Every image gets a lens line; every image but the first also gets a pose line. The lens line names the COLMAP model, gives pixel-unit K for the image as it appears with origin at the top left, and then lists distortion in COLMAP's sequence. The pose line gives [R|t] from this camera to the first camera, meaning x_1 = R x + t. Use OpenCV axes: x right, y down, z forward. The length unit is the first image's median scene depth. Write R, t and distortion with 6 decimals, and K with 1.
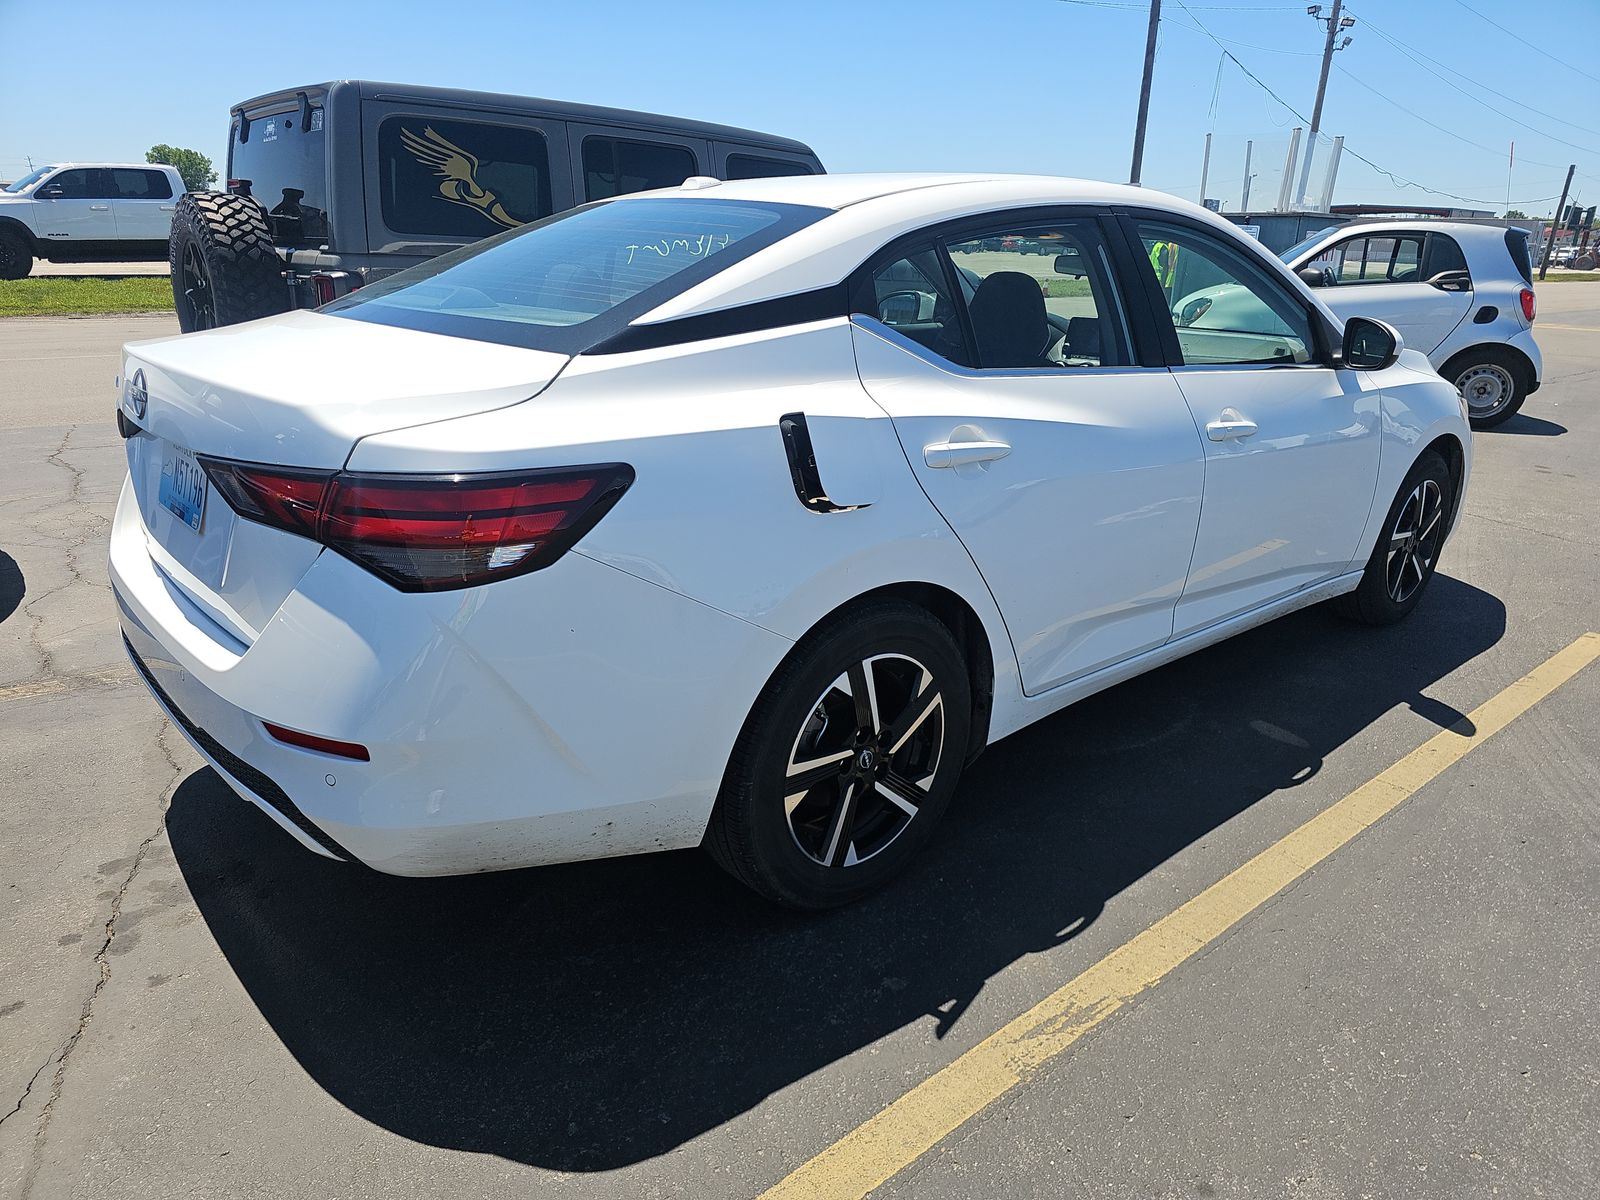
lens RADIAL K [[1052.6, 0, 800.0], [0, 1052.6, 600.0], [0, 0, 1]] dist [0.027638, -0.045934]
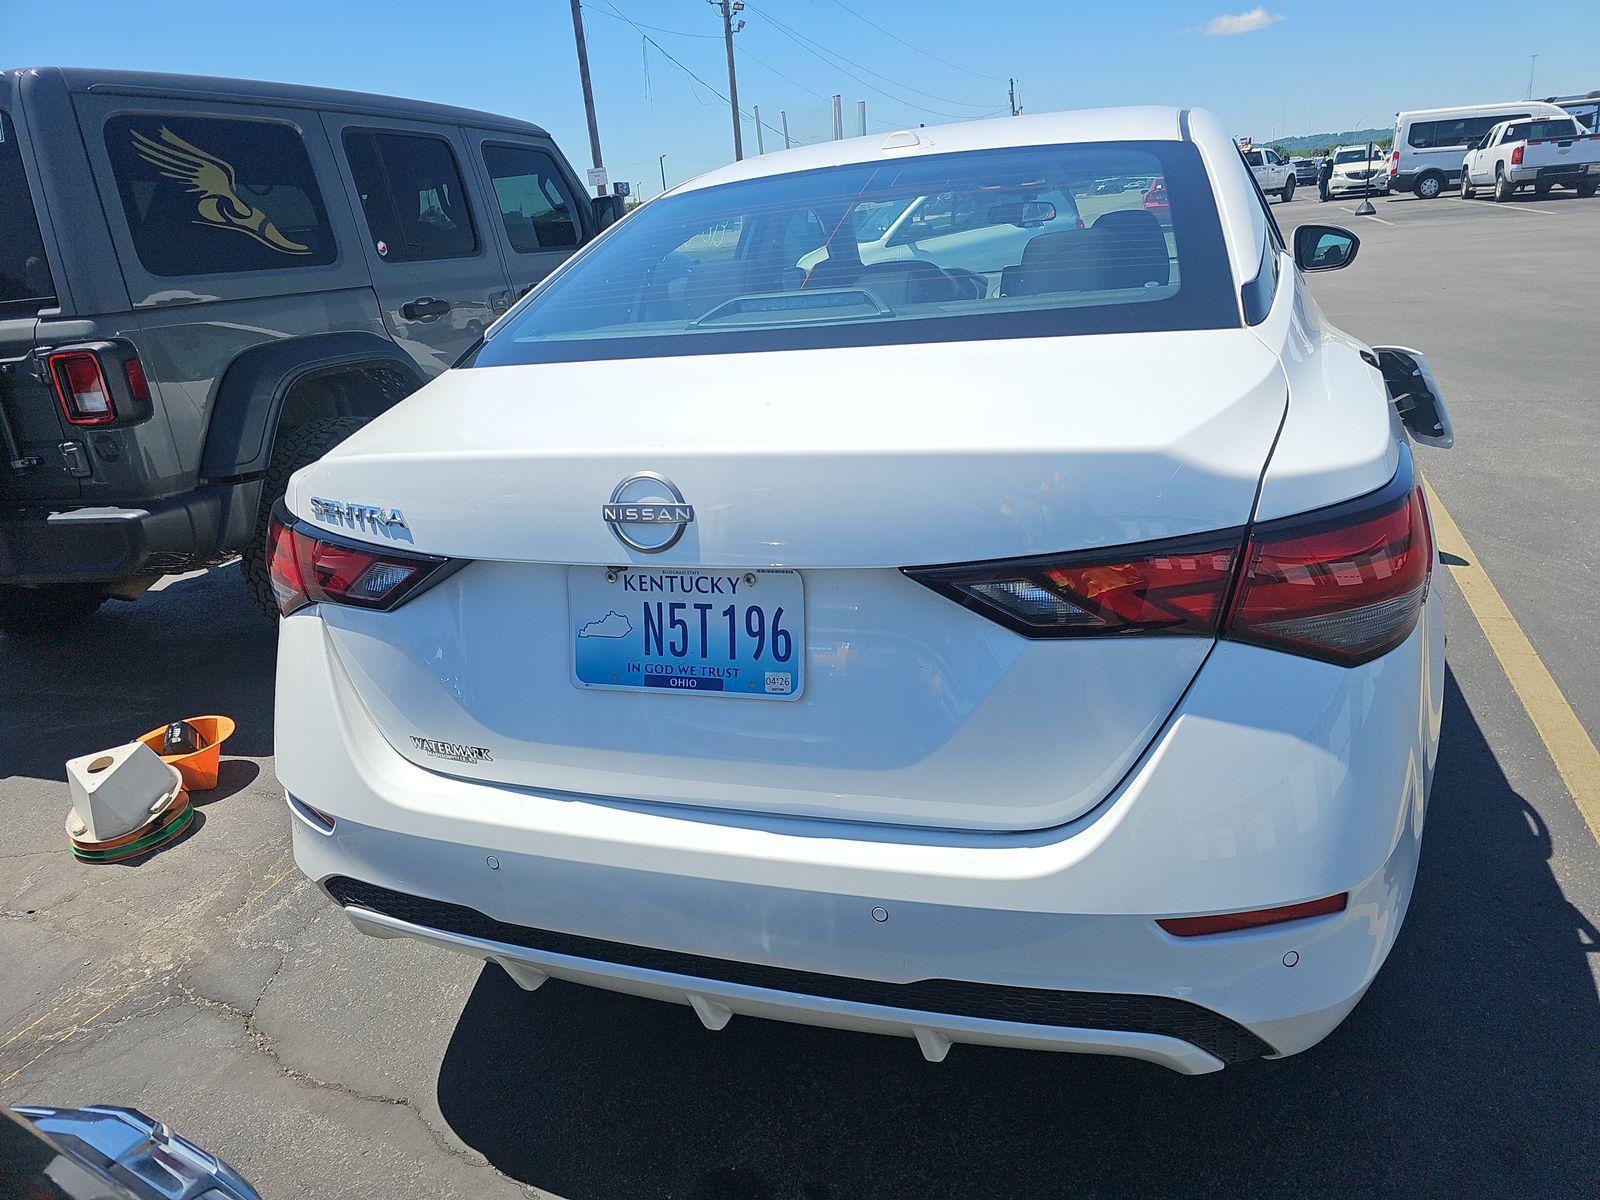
lens RADIAL K [[1052.6, 0, 800.0], [0, 1052.6, 600.0], [0, 0, 1]] dist [0.027638, -0.045934]
pose [[0.867284, -0.258591, 0.425382, -0.362524], [0.257396, 0.964351, 0.061444, -0.069795], [-0.426106, 0.056202, 0.902926, 0.185974]]
